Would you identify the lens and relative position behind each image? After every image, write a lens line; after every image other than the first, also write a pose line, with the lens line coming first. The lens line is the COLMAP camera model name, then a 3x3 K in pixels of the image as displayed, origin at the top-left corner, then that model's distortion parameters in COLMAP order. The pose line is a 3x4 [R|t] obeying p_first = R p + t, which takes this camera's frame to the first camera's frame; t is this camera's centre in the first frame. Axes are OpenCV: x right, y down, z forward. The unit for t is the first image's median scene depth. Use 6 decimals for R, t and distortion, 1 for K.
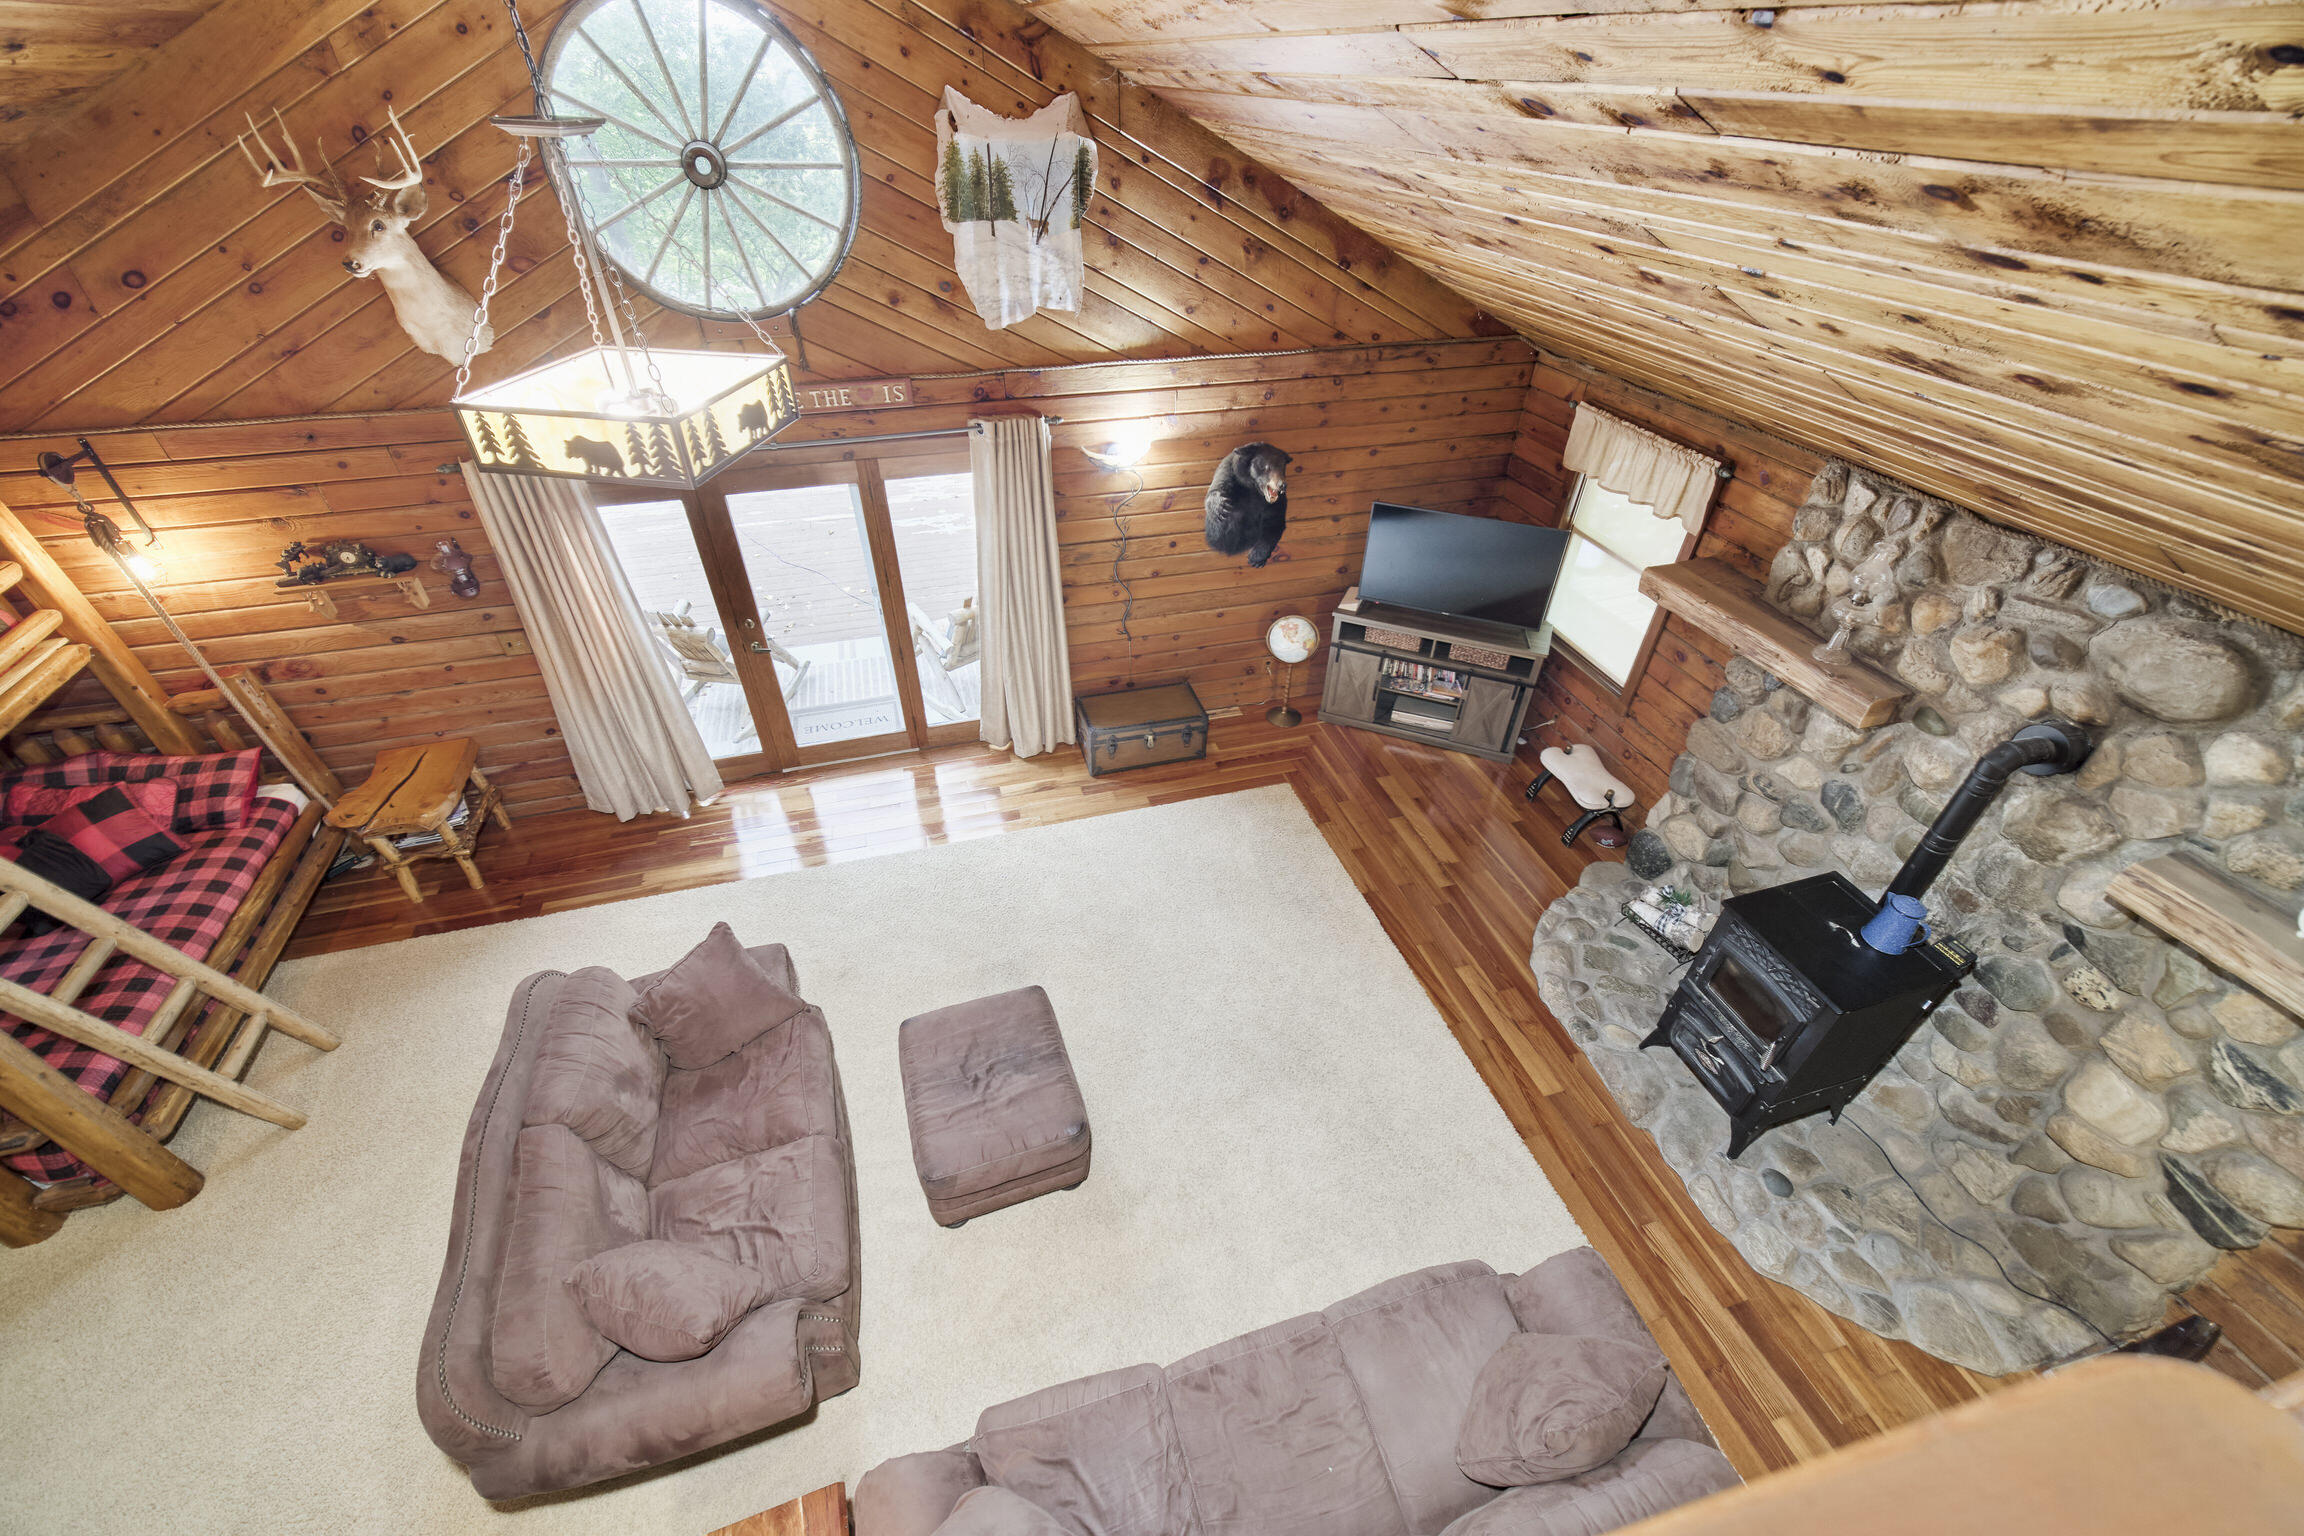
lens RADIAL K [[926.6, 0, 1146.2], [0, 926.6, 792.9], [0, 0, 1]] dist [-0.001076, -0.000313]
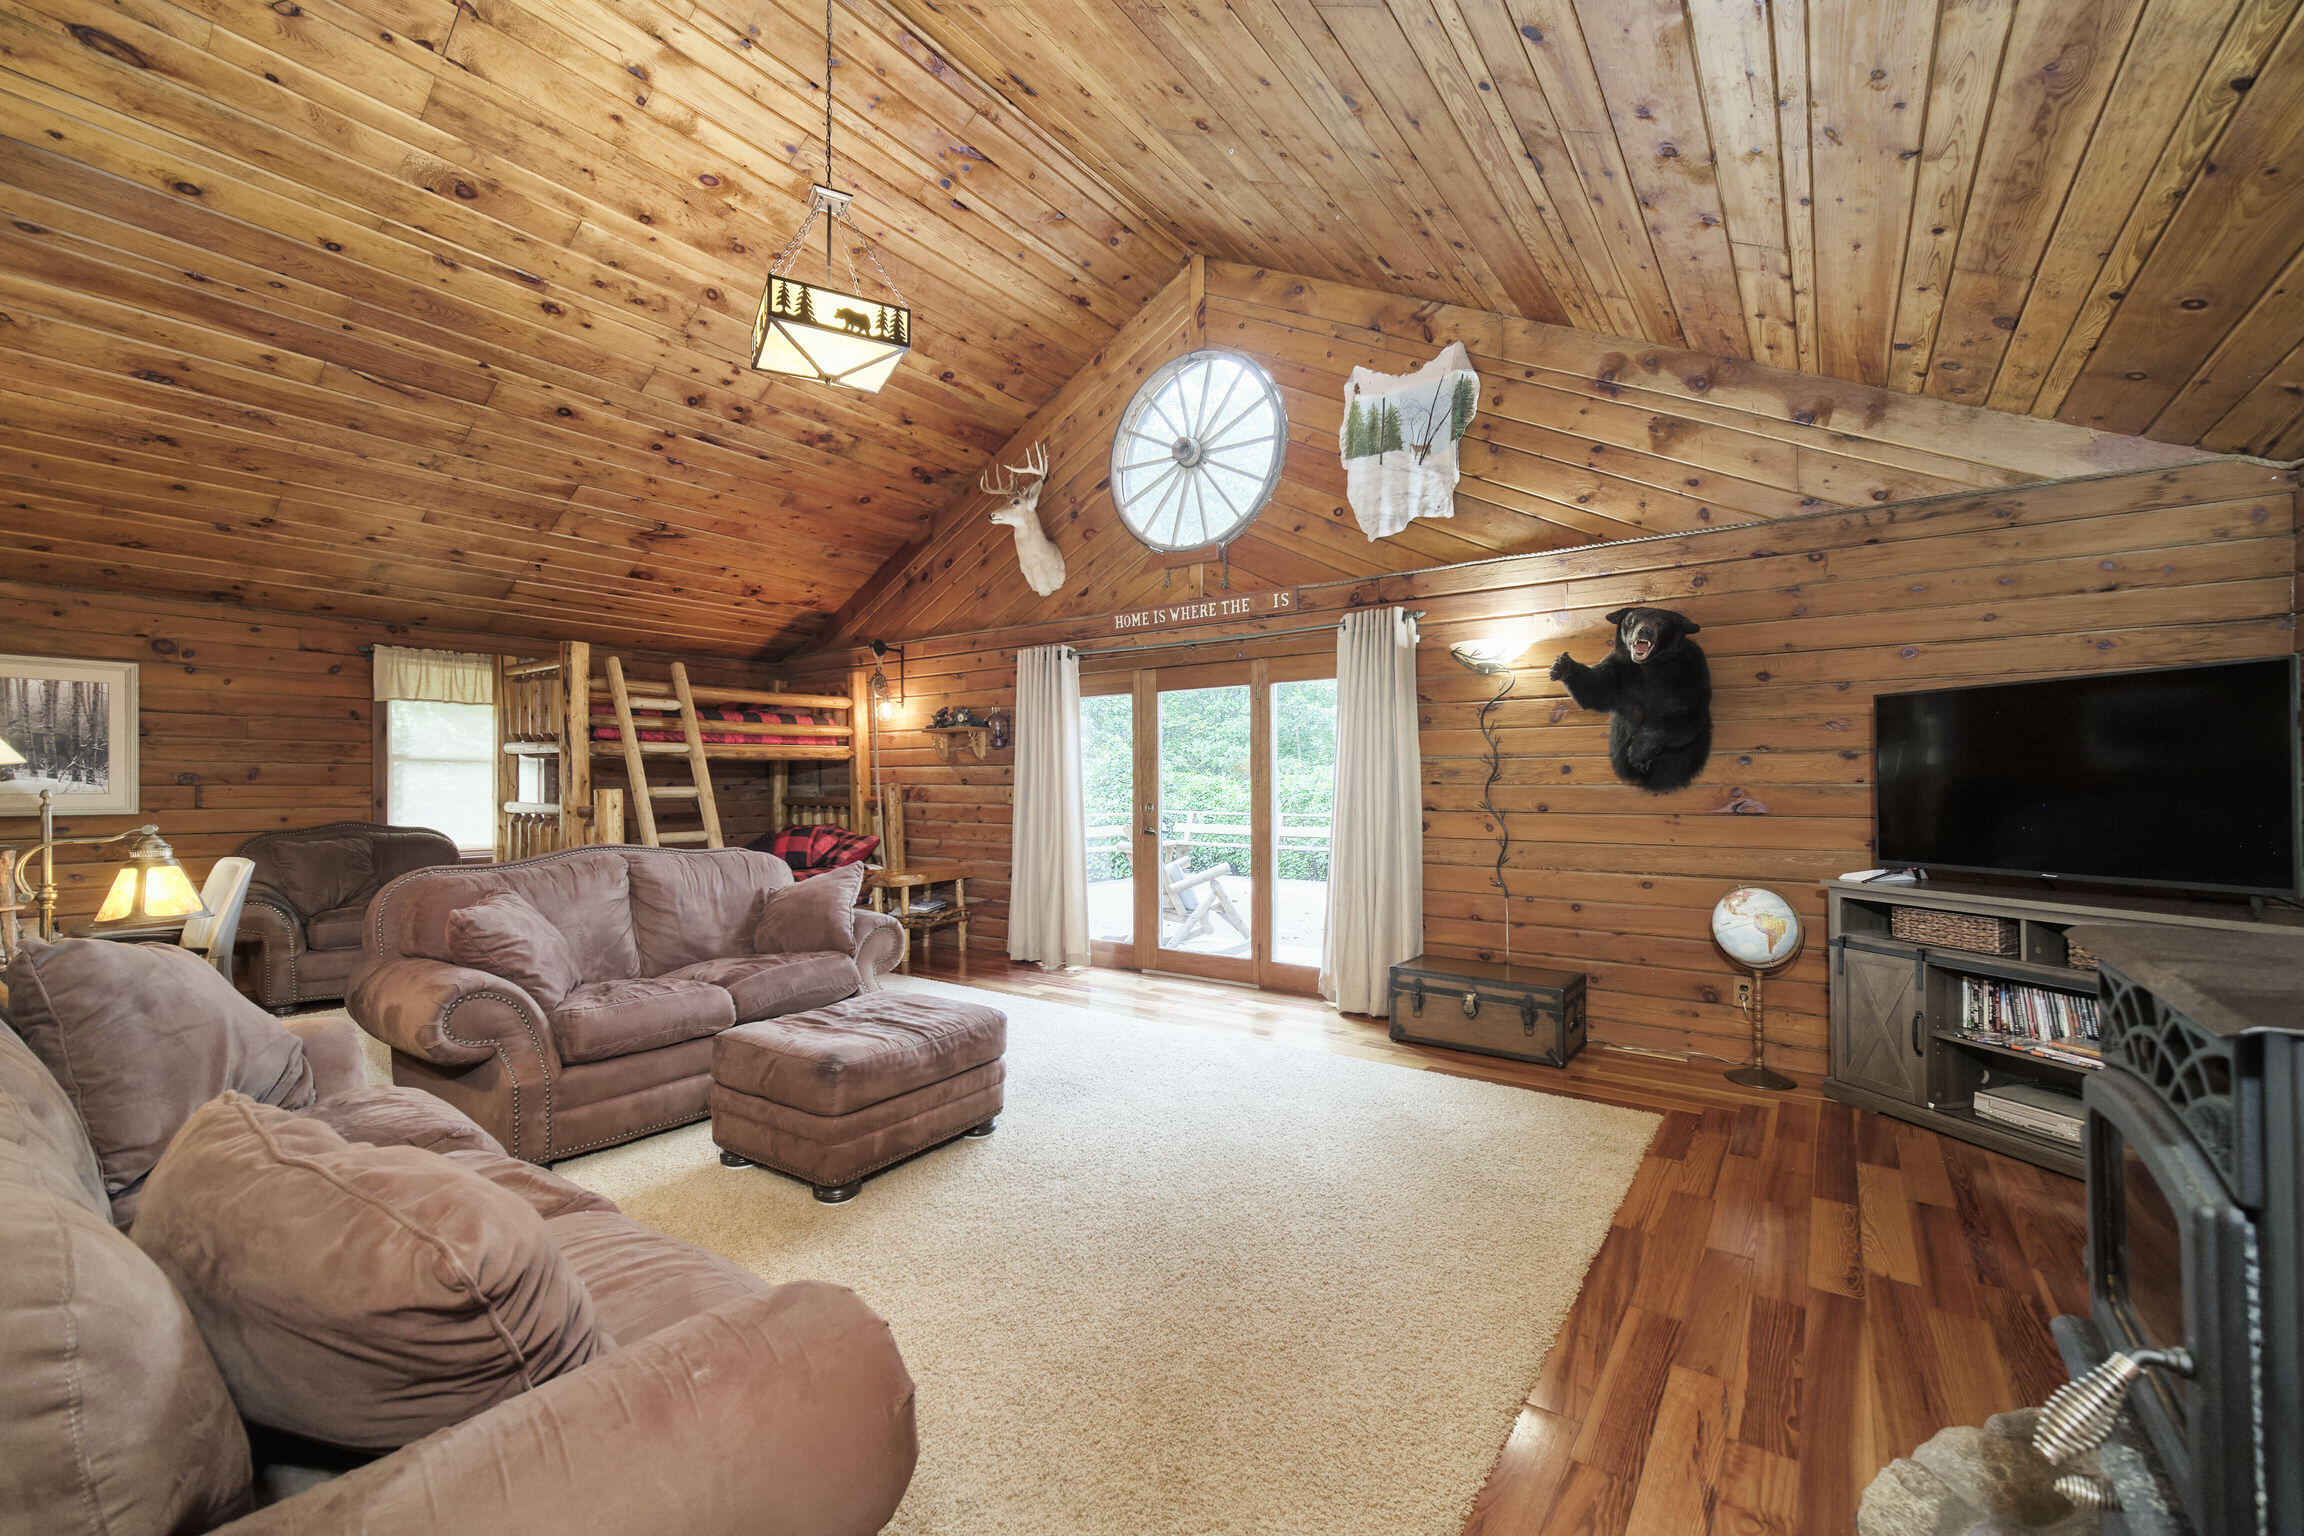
lens RADIAL K [[924.5, 0, 1140.9], [0, 924.5, 782.8], [0, 0, 1]] dist [-0.000476, -0.000142]
pose [[0.610948, -0.008282, -0.791627, 0.540480], [-0.499018, 0.772251, -0.393203, 0.285783], [0.614592, 0.635263, 0.467673, 0.533662]]
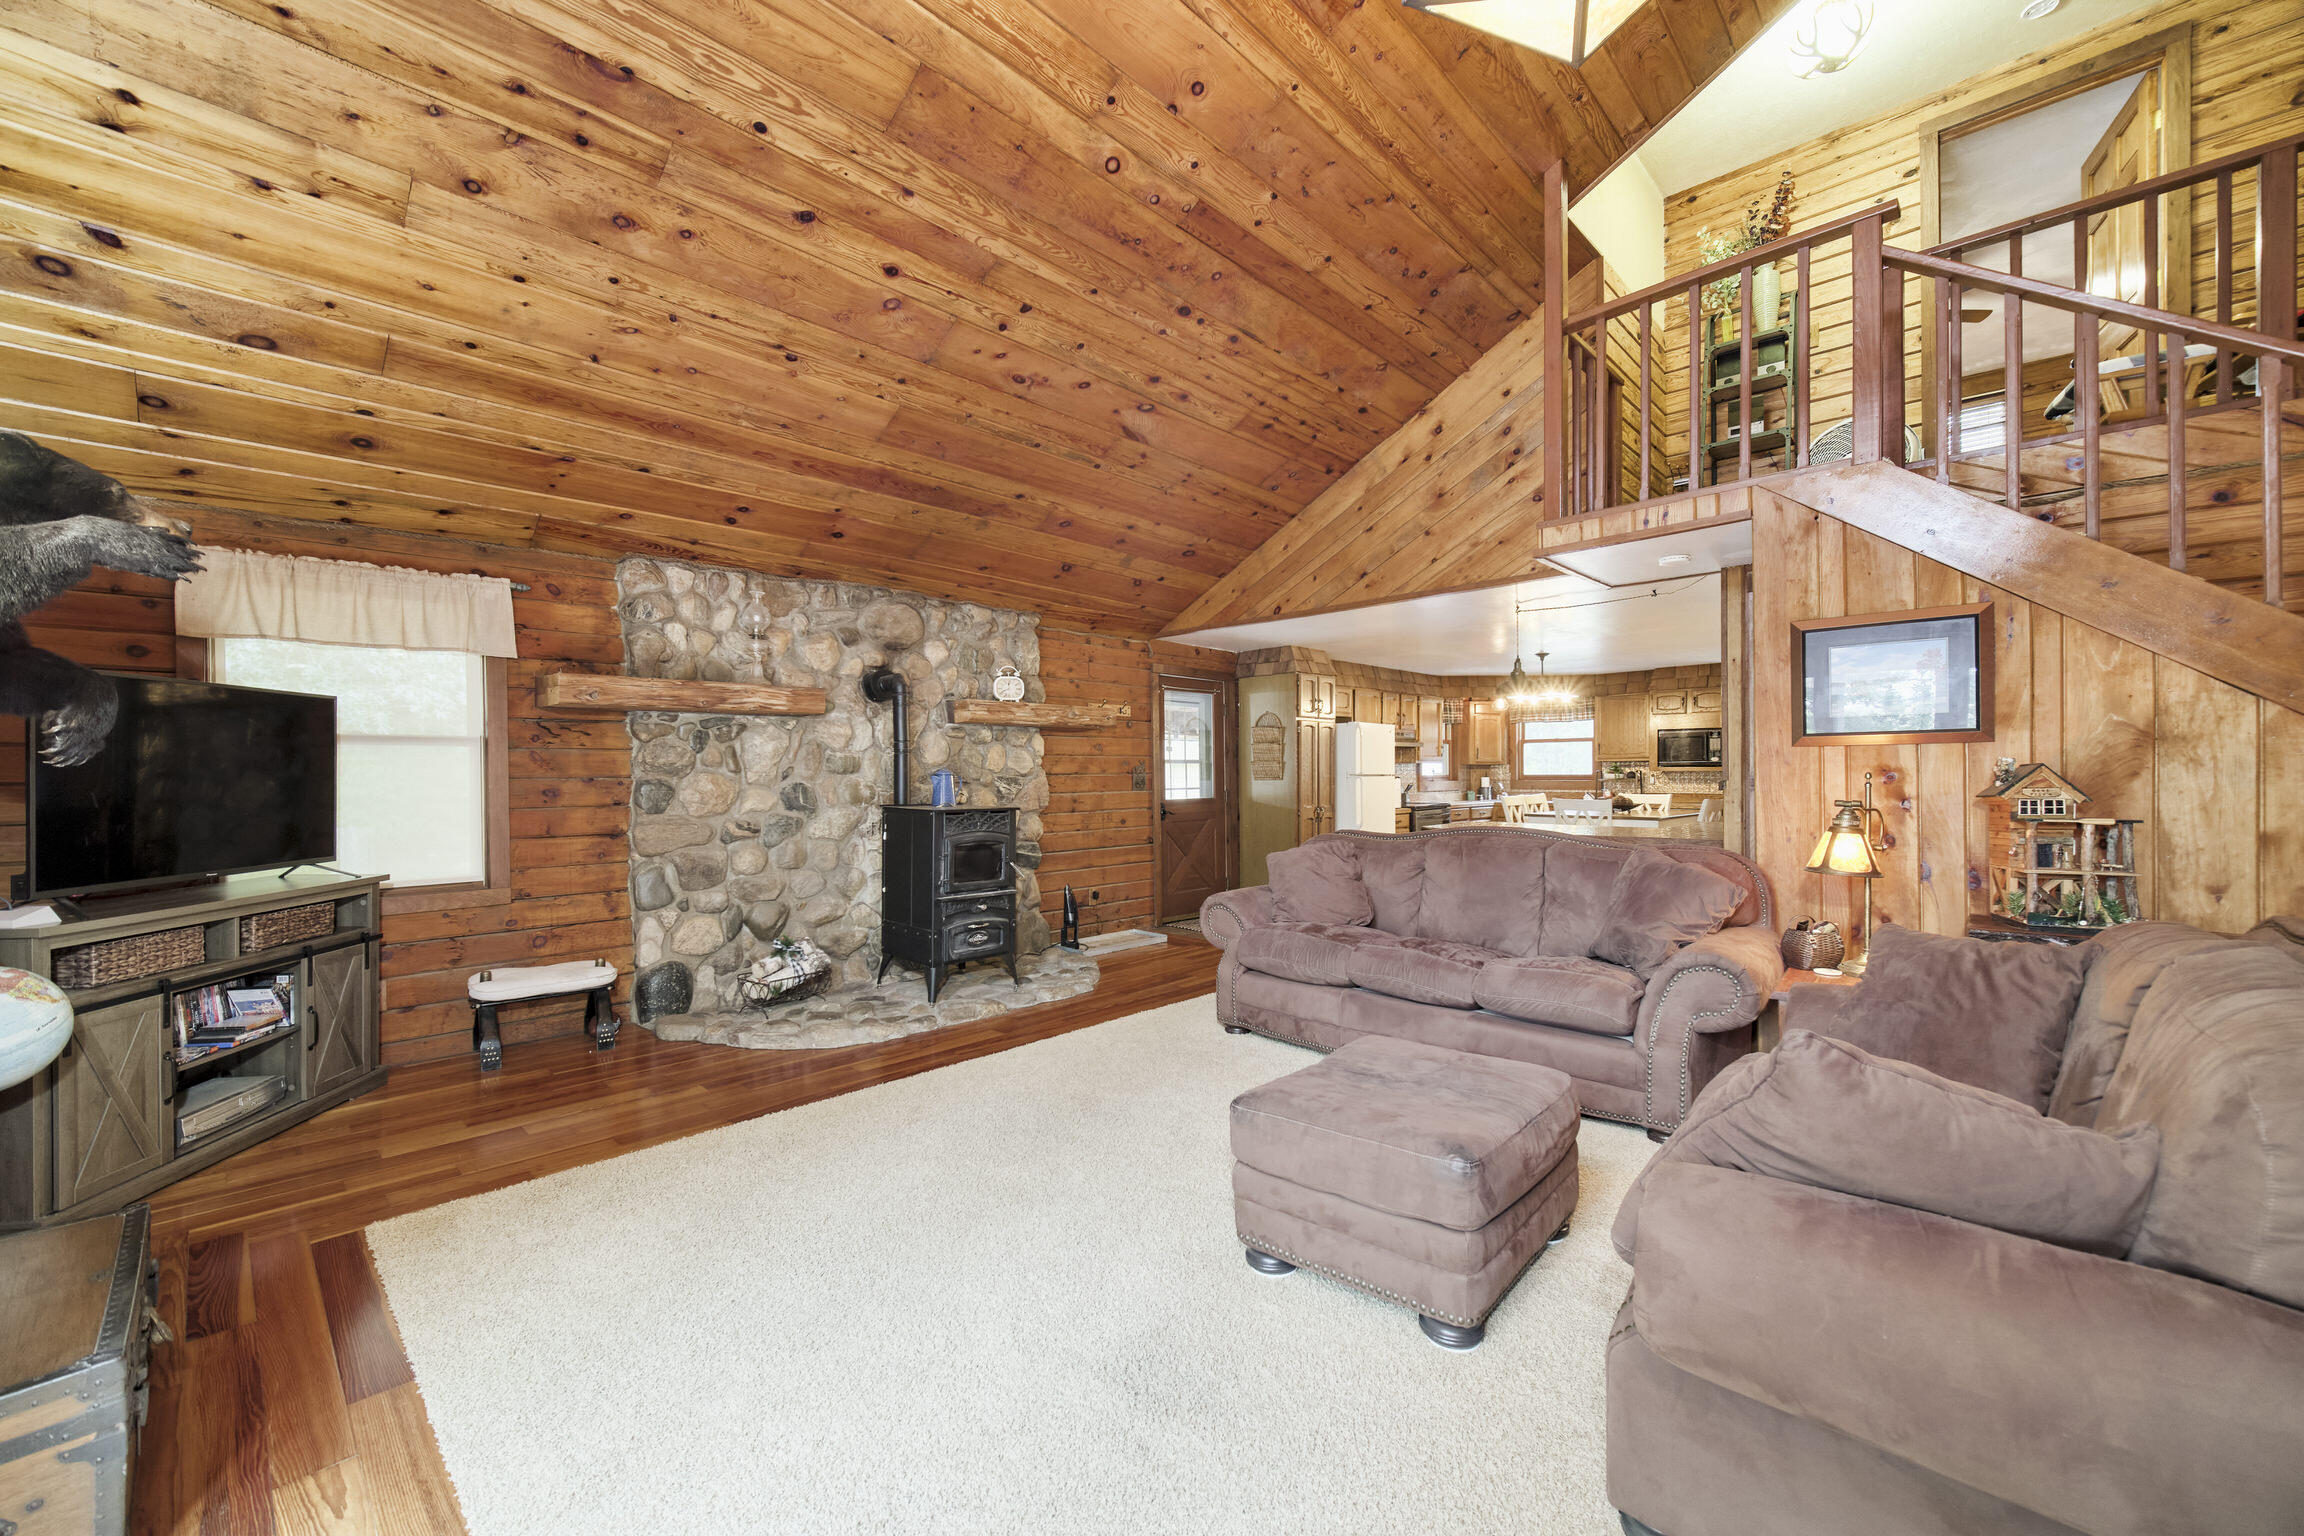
lens RADIAL K [[913.6, 0, 1161.9], [0, 913.6, 780.0], [0, 0, 1]] dist [-0.001019, -0.000187]
pose [[-0.511988, -0.006027, 0.858972, -0.526450], [0.551004, 0.764839, 0.333791, -0.138015], [-0.658987, 0.644194, -0.388267, 1.033949]]
